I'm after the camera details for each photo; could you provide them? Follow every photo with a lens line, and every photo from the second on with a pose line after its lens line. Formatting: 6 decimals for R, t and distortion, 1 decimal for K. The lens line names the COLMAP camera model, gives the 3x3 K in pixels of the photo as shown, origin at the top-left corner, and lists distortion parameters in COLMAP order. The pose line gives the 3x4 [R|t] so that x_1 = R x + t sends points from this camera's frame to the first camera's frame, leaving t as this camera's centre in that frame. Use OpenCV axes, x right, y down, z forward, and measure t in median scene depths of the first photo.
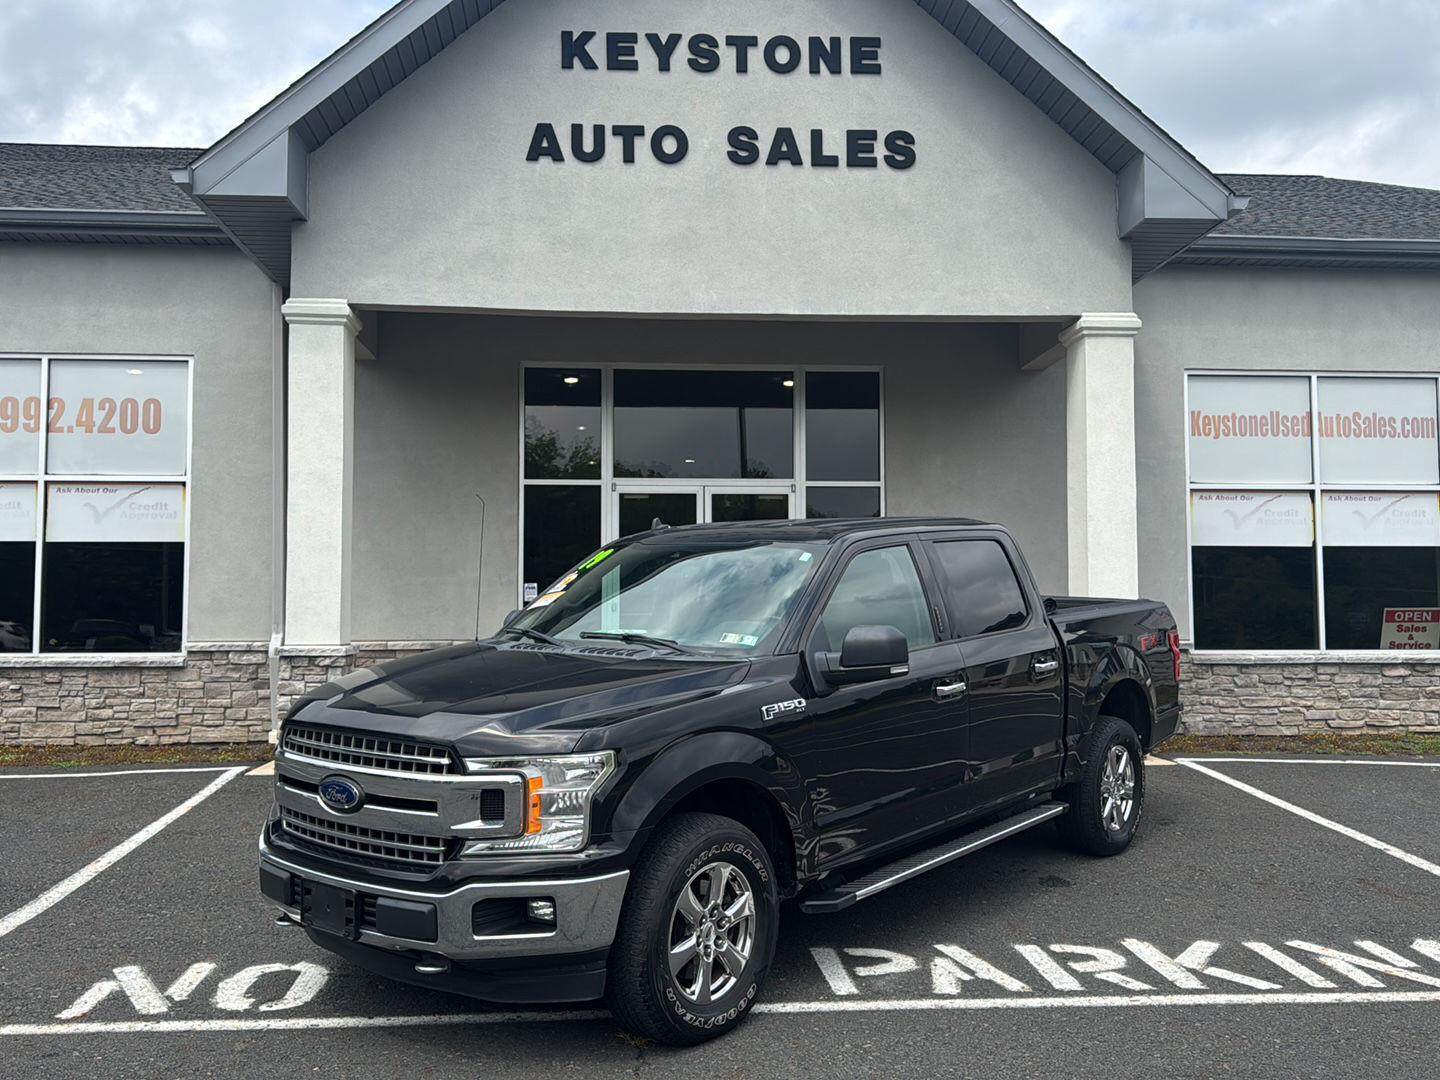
lens RADIAL K [[1285.0, 0, 710.1], [0, 1285.0, 529.9], [0, 0, 1]] dist [0.105916, -0.185495]
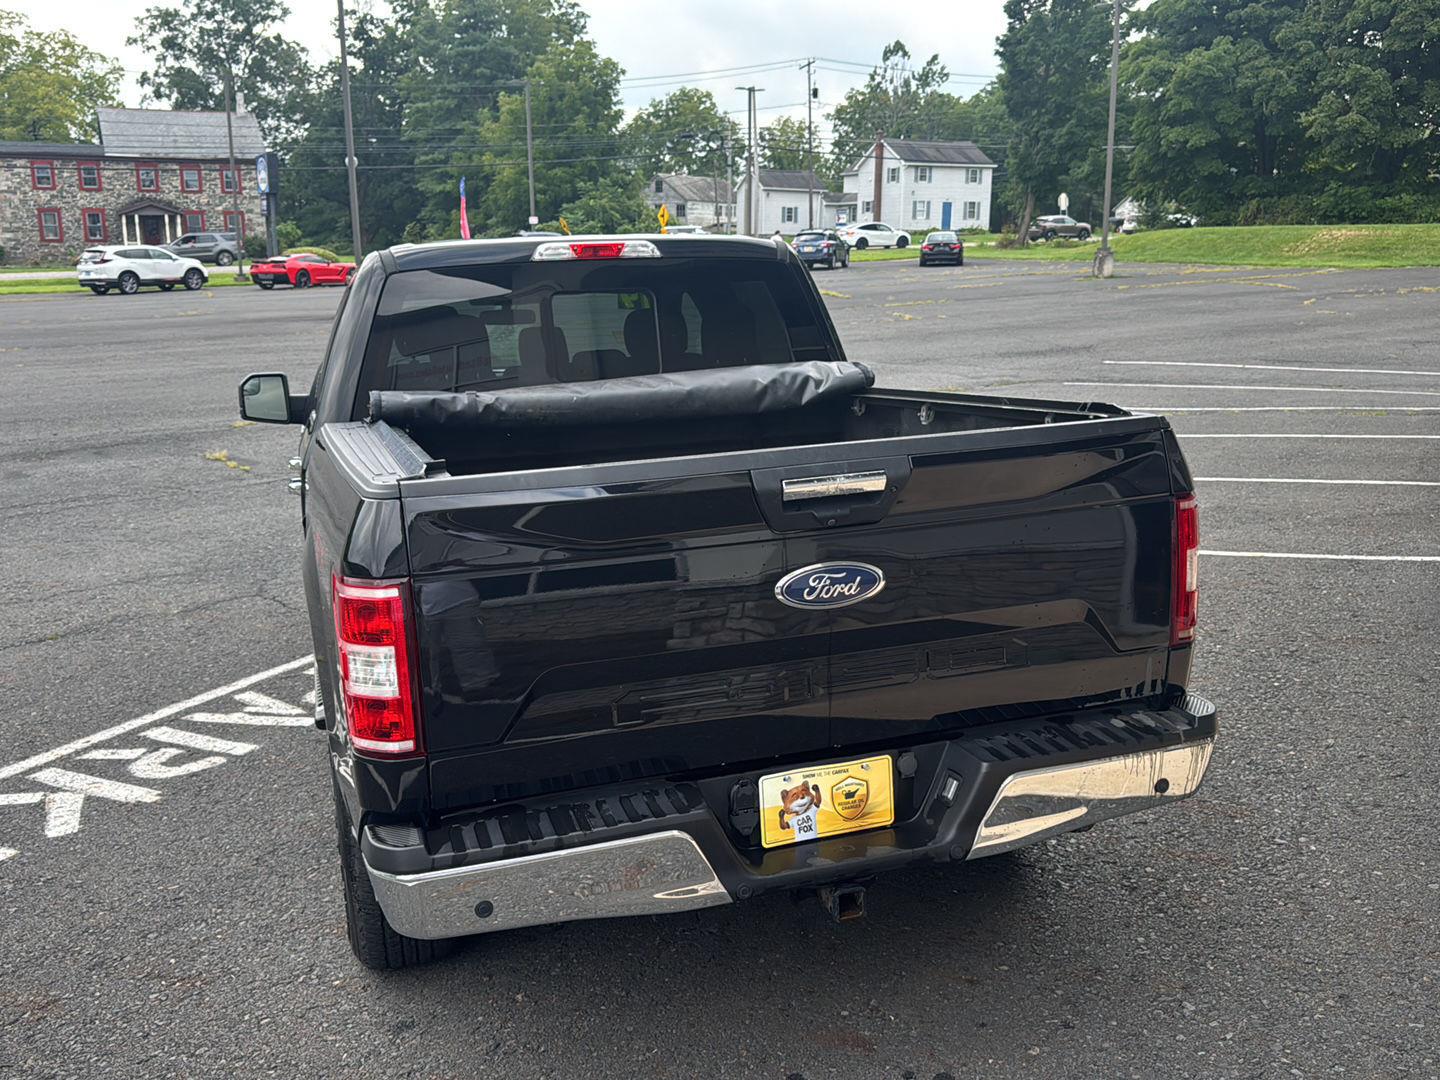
lens RADIAL K [[1285.0, 0, 711.3], [0, 1285.0, 544.6], [0, 0, 1]] dist [0.105916, -0.185495]
pose [[-0.535728, 0.188383, -0.823109, 0.834812], [0.057467, 0.980670, 0.187041, 0.030616], [0.842433, 0.052901, -0.536198, 1.852070]]
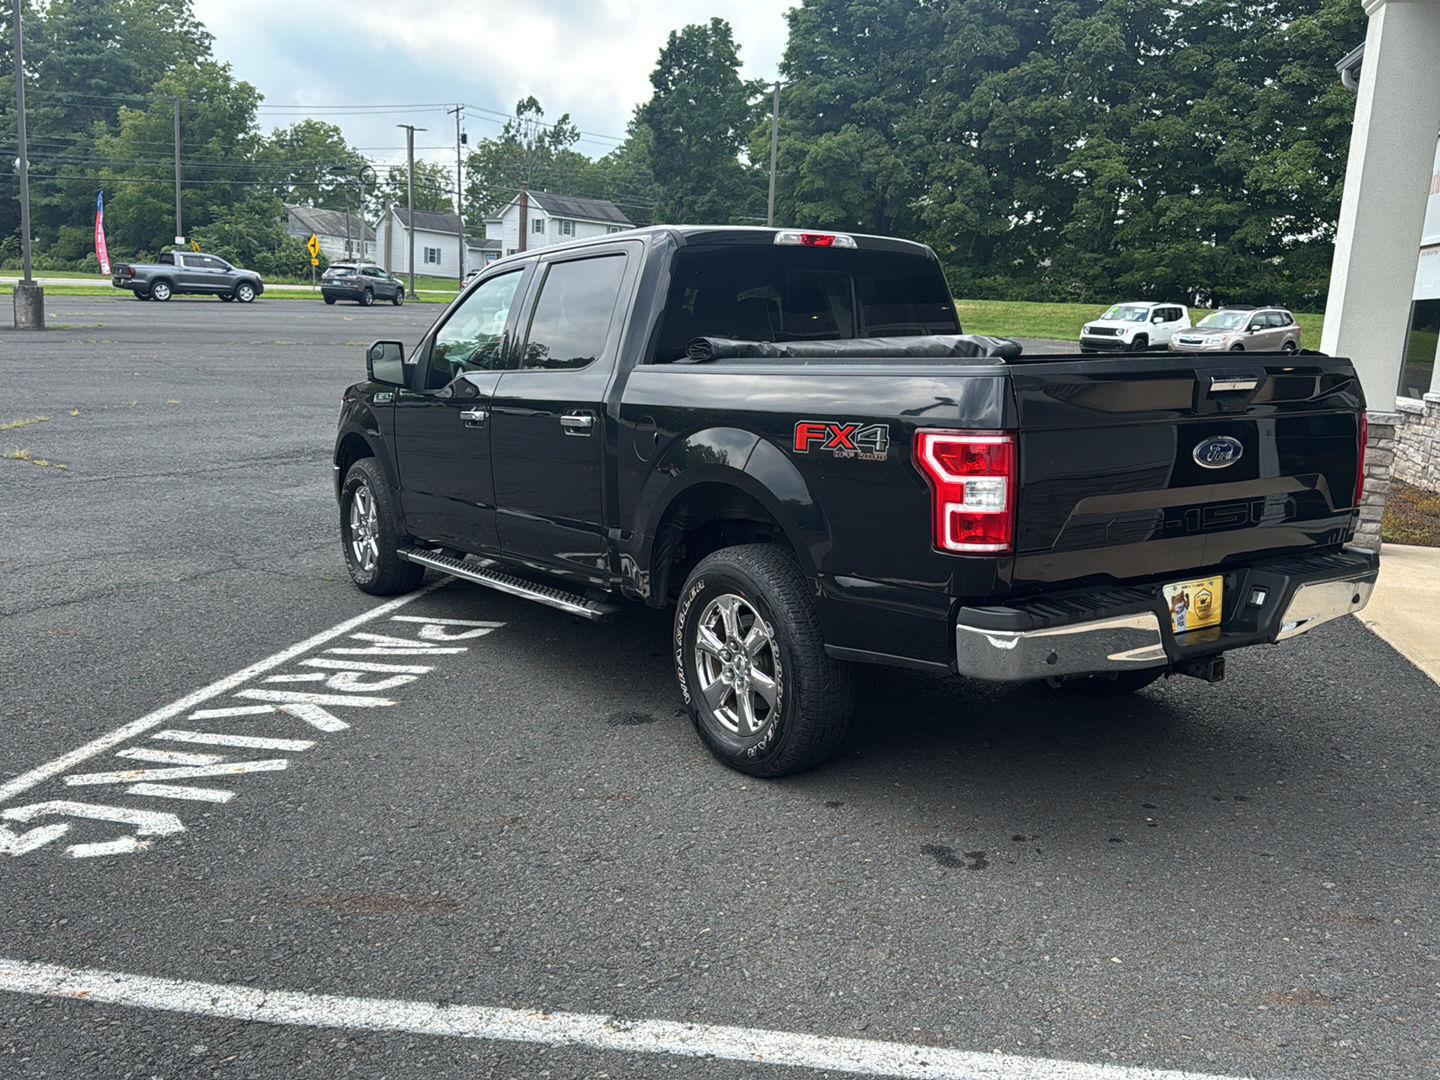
lens RADIAL K [[1285.0, 0, 711.6], [0, 1285.0, 533.4], [0, 0, 1]] dist [0.105916, -0.185495]
pose [[-0.276911, 0.148130, -0.949409, 1.181647], [0.008479, 0.988384, 0.151738, 0.068882], [0.960858, 0.033967, -0.274950, 1.571854]]
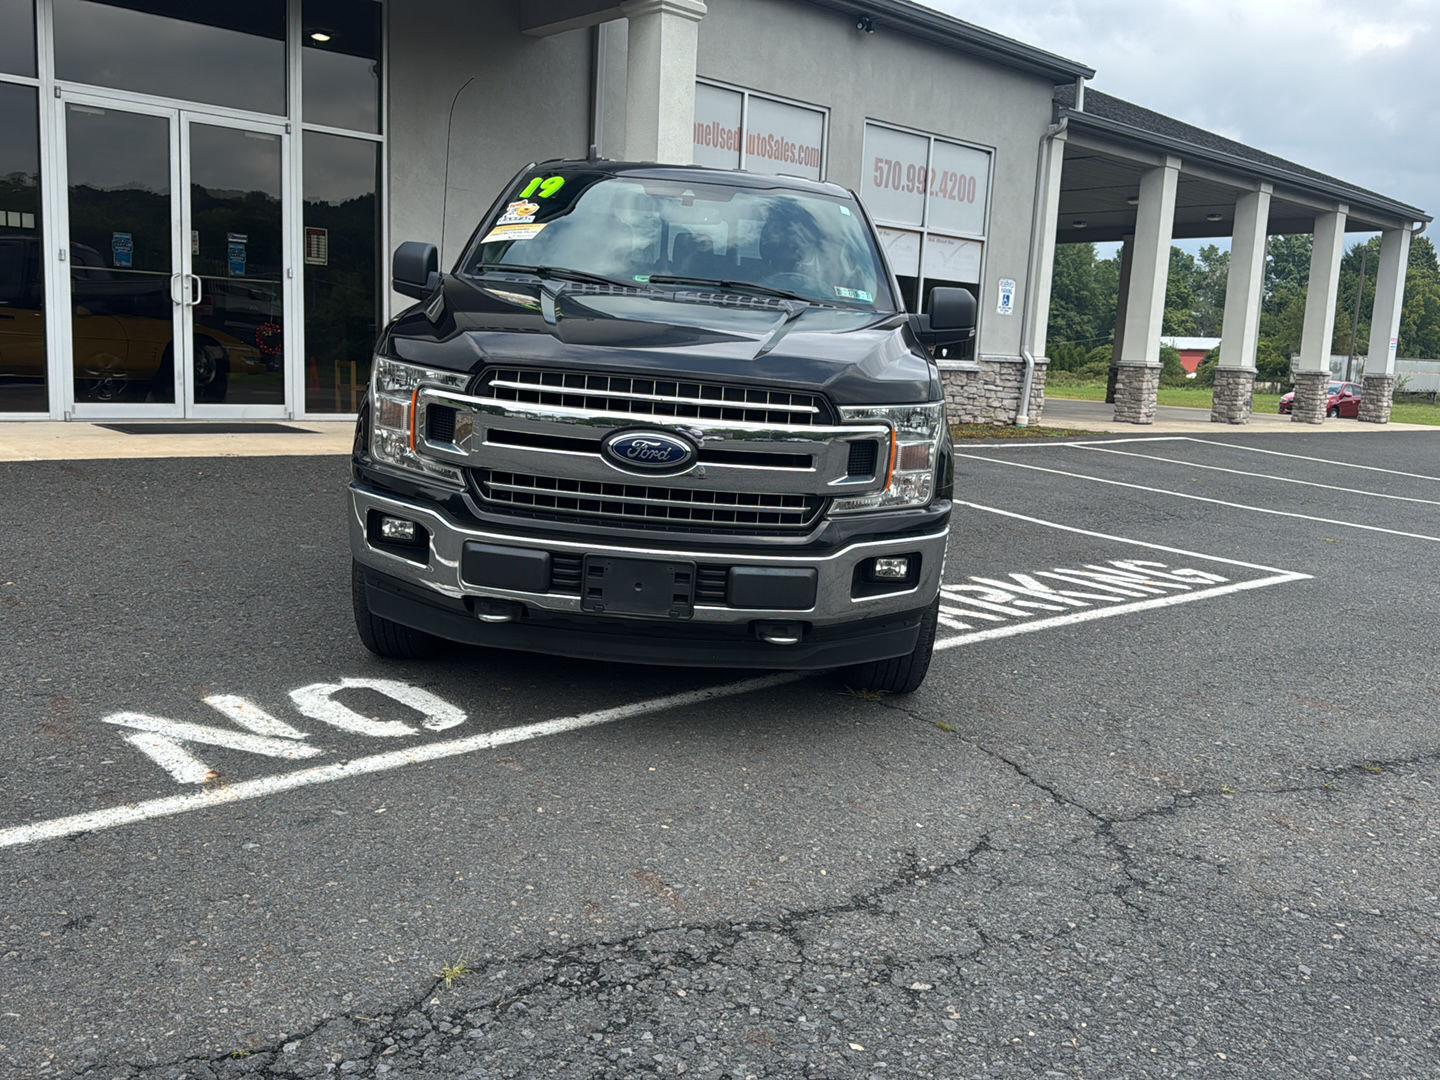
lens RADIAL K [[1285.0, 0, 718.6], [0, 1285.0, 556.8], [0, 0, 1]] dist [0.105916, -0.185495]
pose [[0.768851, -0.061971, 0.636418, -0.638915], [-0.094221, 0.973448, 0.208617, 0.081687], [-0.632448, -0.220359, 0.742597, 0.309842]]
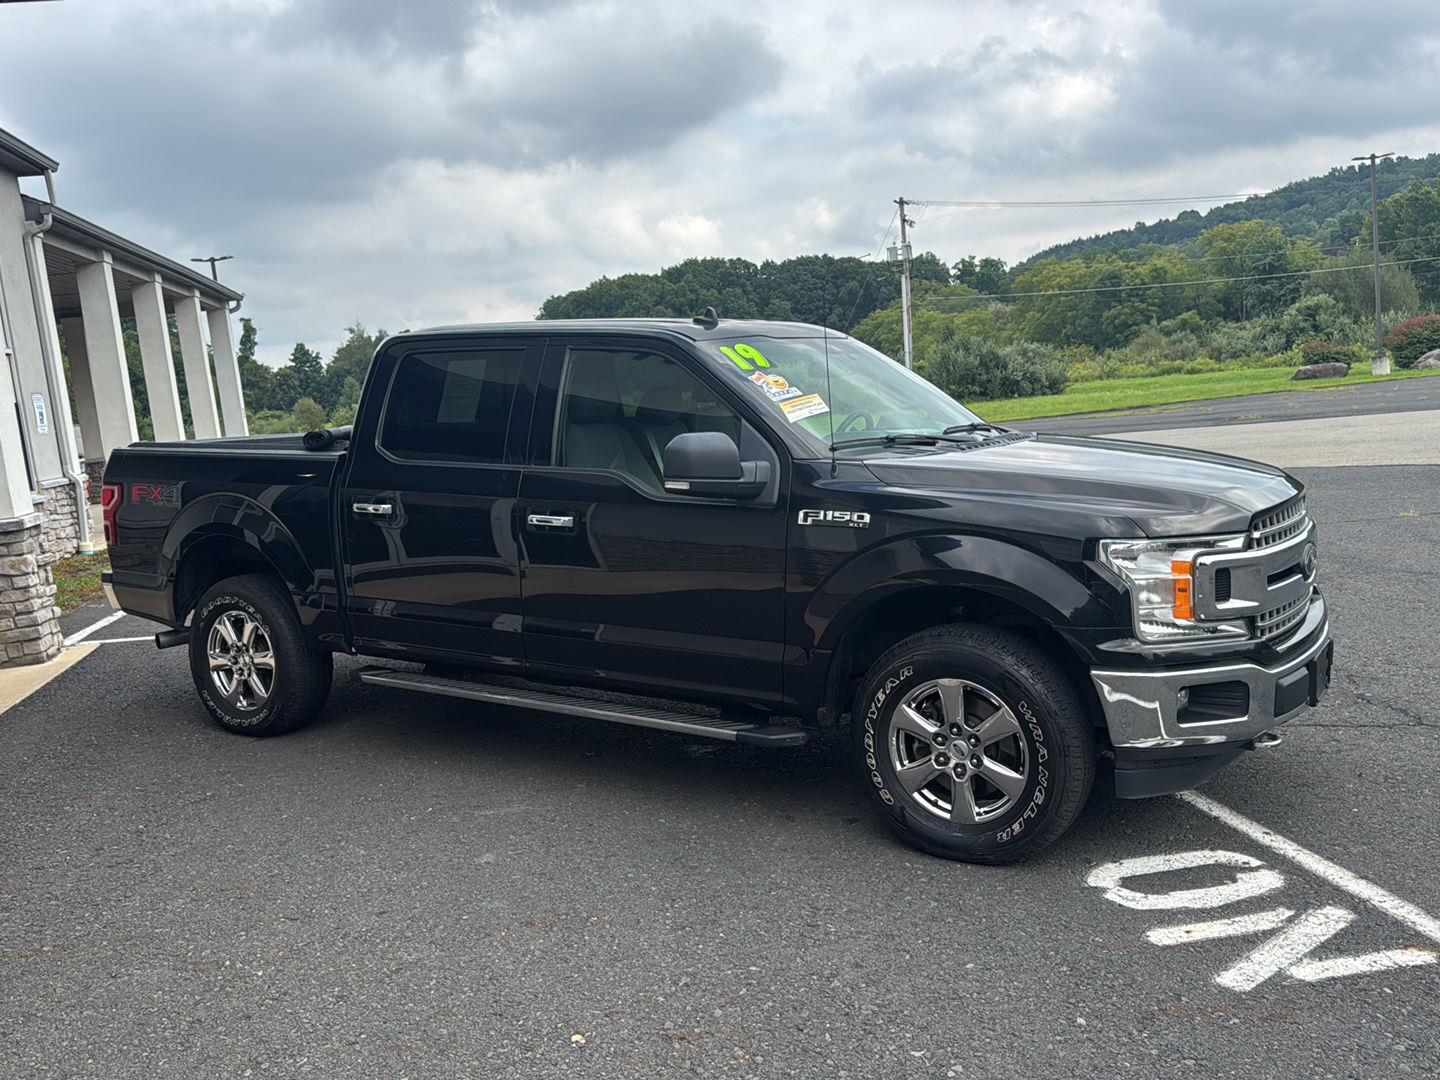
lens RADIAL K [[1285.0, 0, 712.2], [0, 1285.0, 563.5], [0, 0, 1]] dist [0.105916, -0.185495]
pose [[-0.124331, -0.126926, 0.984089, -1.001778], [0.031641, 0.990773, 0.131785, 0.051482], [-0.991736, 0.047523, -0.119168, 1.312247]]
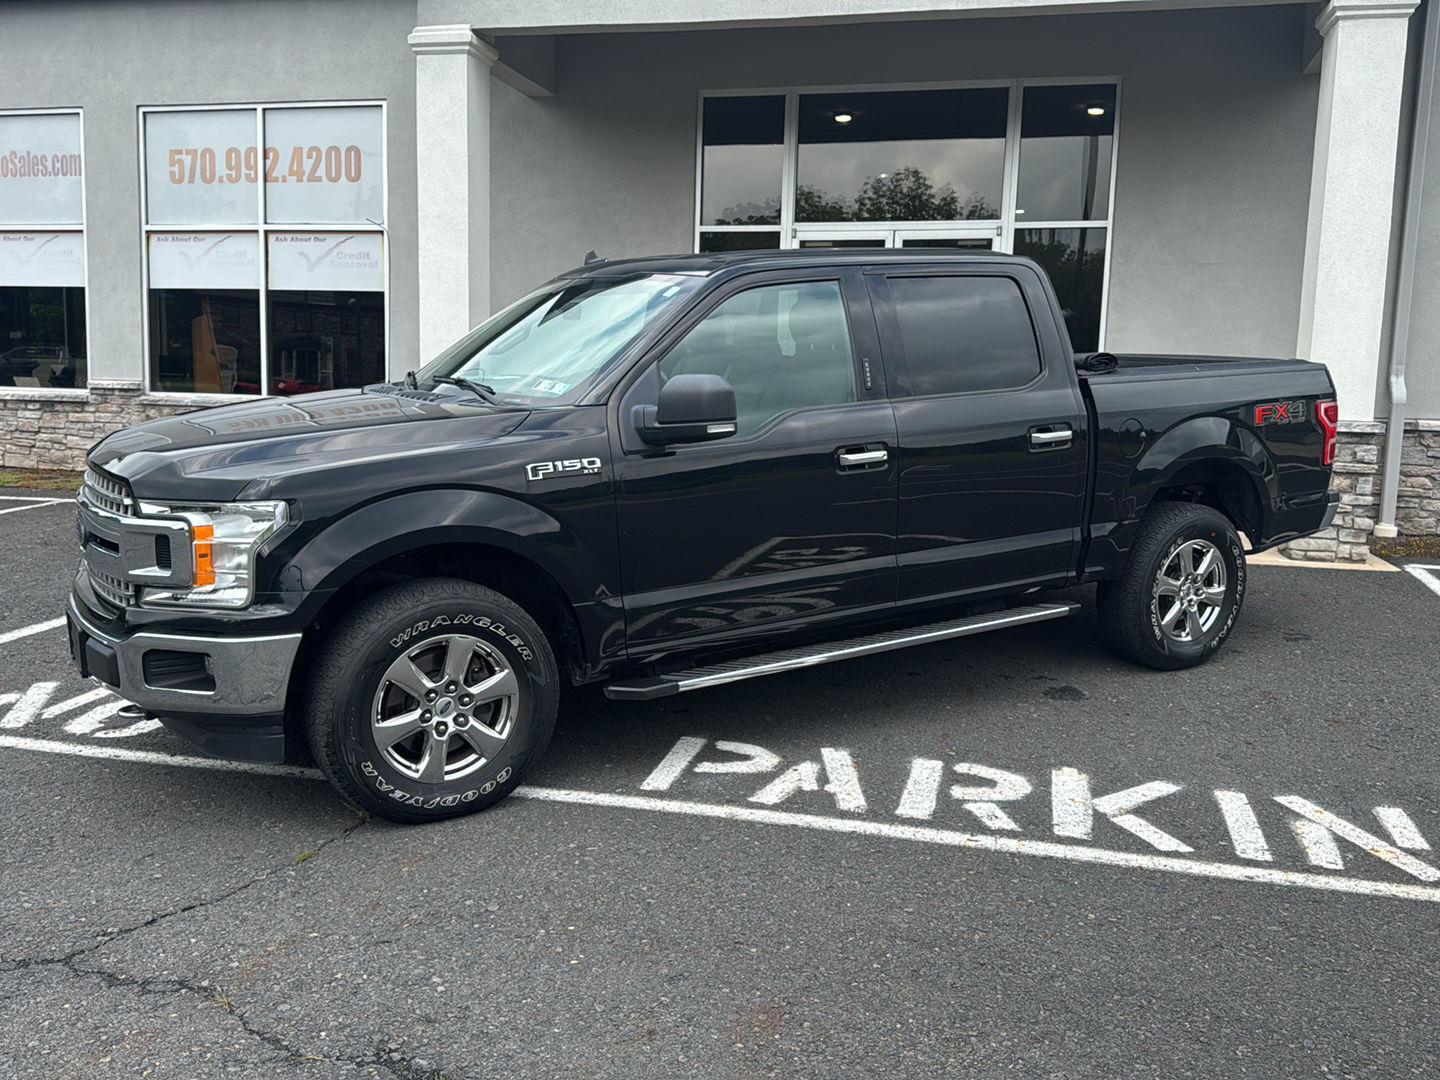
lens RADIAL K [[1285.0, 0, 706.6], [0, 1285.0, 548.9], [0, 0, 1]] dist [0.105916, -0.185495]
pose [[0.949144, 0.065148, -0.308027, 0.376456], [-0.005081, 0.981399, 0.191911, 0.025177], [0.314800, -0.180586, 0.931821, 0.208237]]
